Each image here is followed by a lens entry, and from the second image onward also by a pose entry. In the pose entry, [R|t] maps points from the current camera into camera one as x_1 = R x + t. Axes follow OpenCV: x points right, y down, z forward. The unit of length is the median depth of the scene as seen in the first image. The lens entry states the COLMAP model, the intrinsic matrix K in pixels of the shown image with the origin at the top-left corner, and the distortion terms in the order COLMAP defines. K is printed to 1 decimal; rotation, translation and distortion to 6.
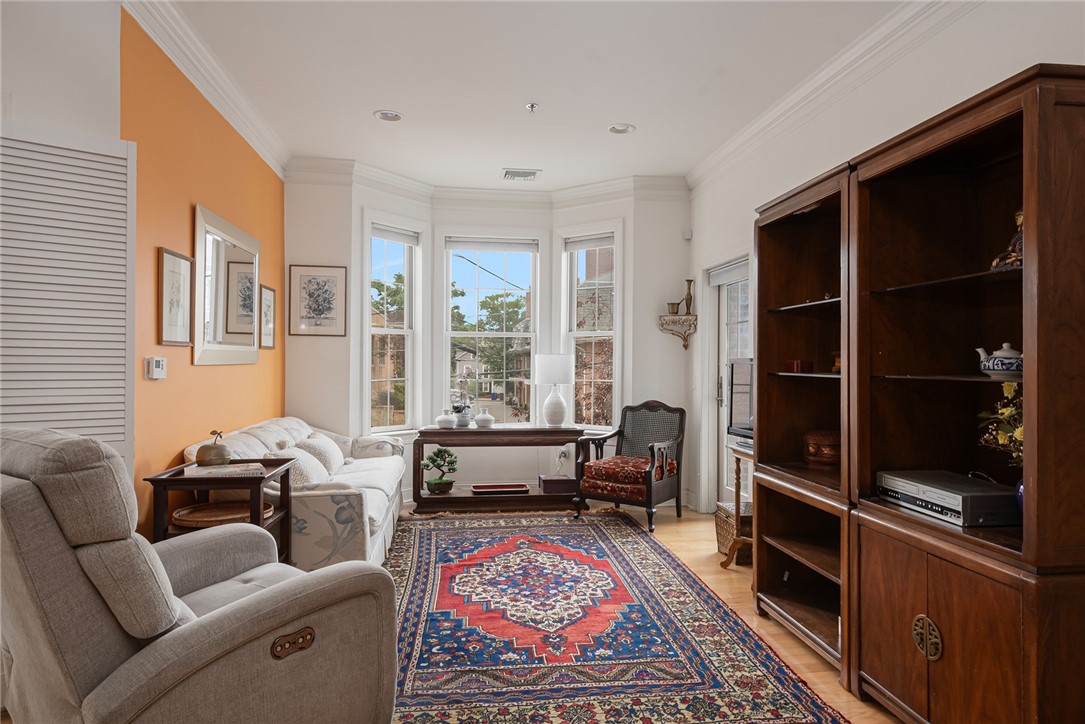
lens RADIAL K [[683.2, 0, 551.5], [0, 683.2, 364.6], [0, 0, 1]] dist [0.017996, -0.000854]
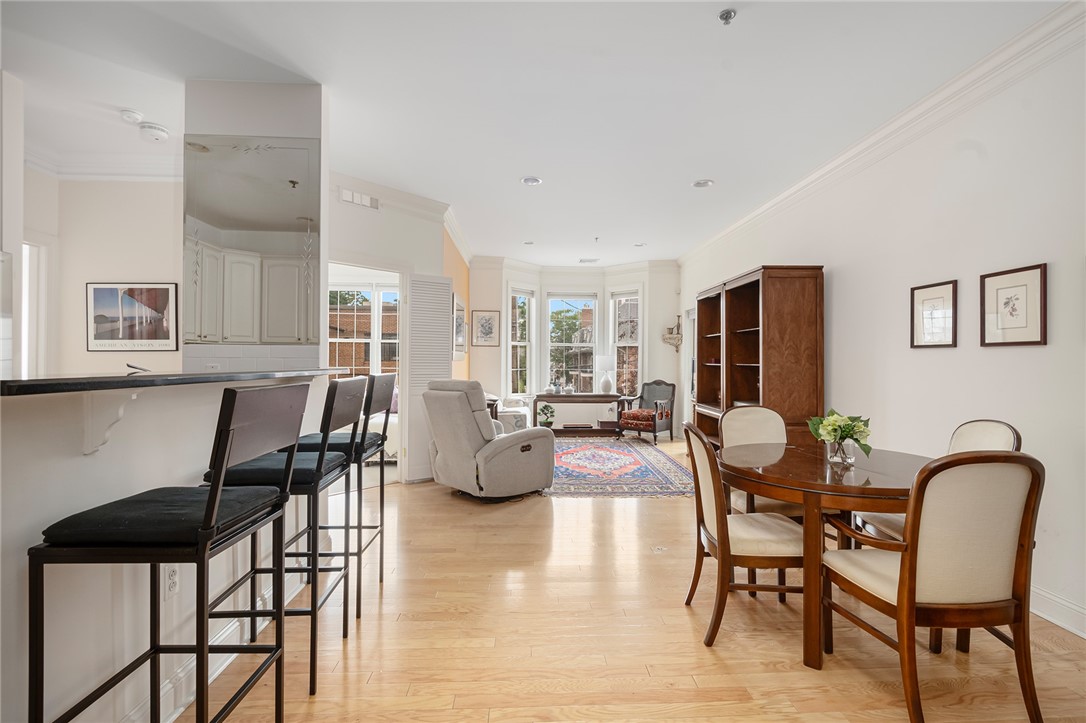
lens RADIAL K [[524.5, 0, 552.6], [0, 524.5, 362.8], [0, 0, 1]] dist [0.001622, 0.000236]
pose [[0.996024, 0.000662, -0.089077, -0.015902], [-0.000539, 0.999999, 0.001404, 0.004177], [0.089078, -0.001351, 0.996024, -0.525731]]
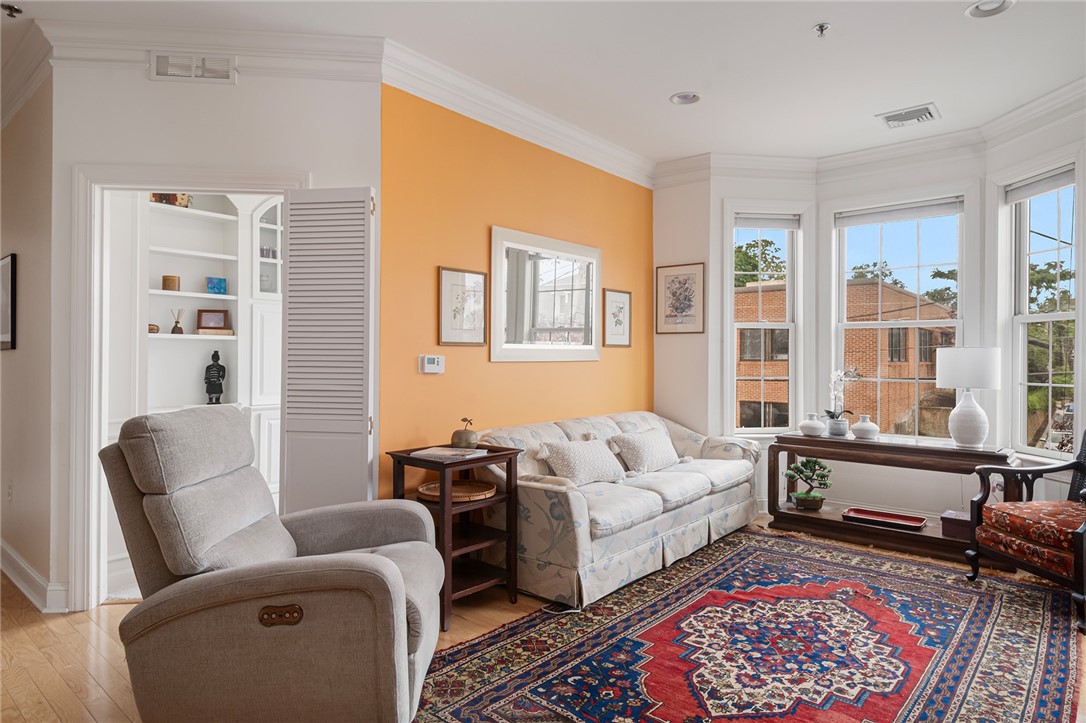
lens RADIAL K [[630.9, 0, 543.6], [0, 630.9, 356.9], [0, 0, 1]] dist [0.004793, -0.001635]
pose [[0.656115, -0.005916, -0.754638, 0.251985], [-0.000573, 0.999965, -0.008336, 0.000868], [0.754661, 0.005902, 0.656089, 0.249815]]
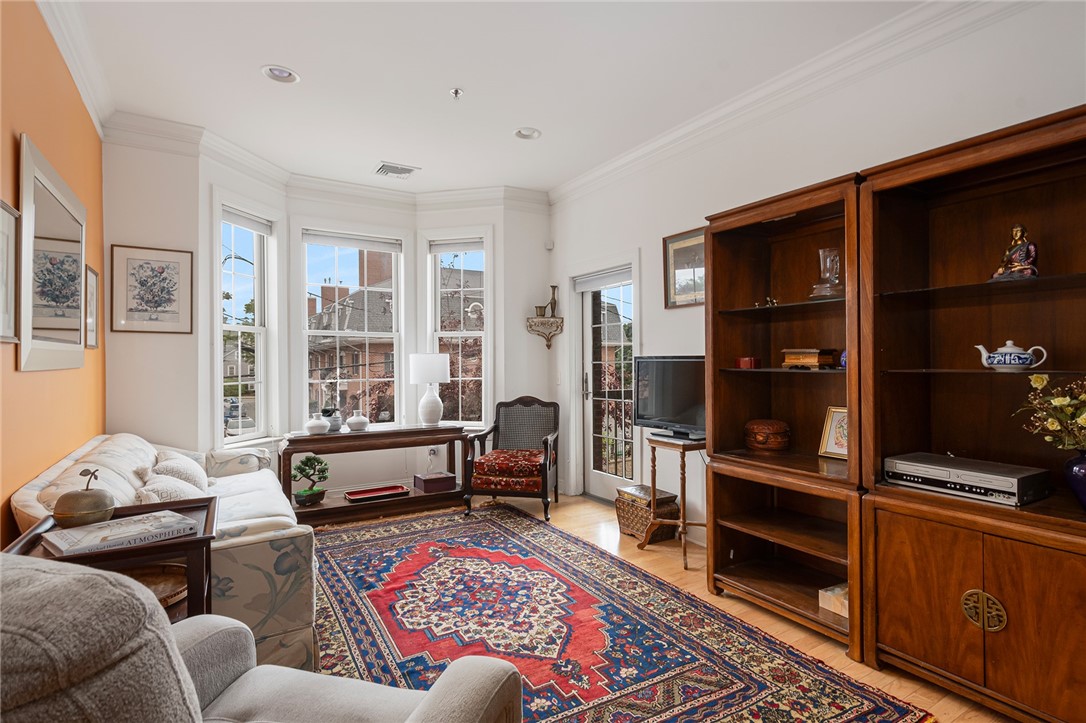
lens RADIAL K [[556.2, 0, 557.4], [0, 556.2, 362.1], [0, 0, 1]] dist [0.006103, -0.000236]
pose [[0.913707, -0.010868, 0.406228, -0.182565], [0.011148, 0.999936, 0.001676, -0.002343], [-0.406220, 0.002997, 0.913770, 0.200211]]
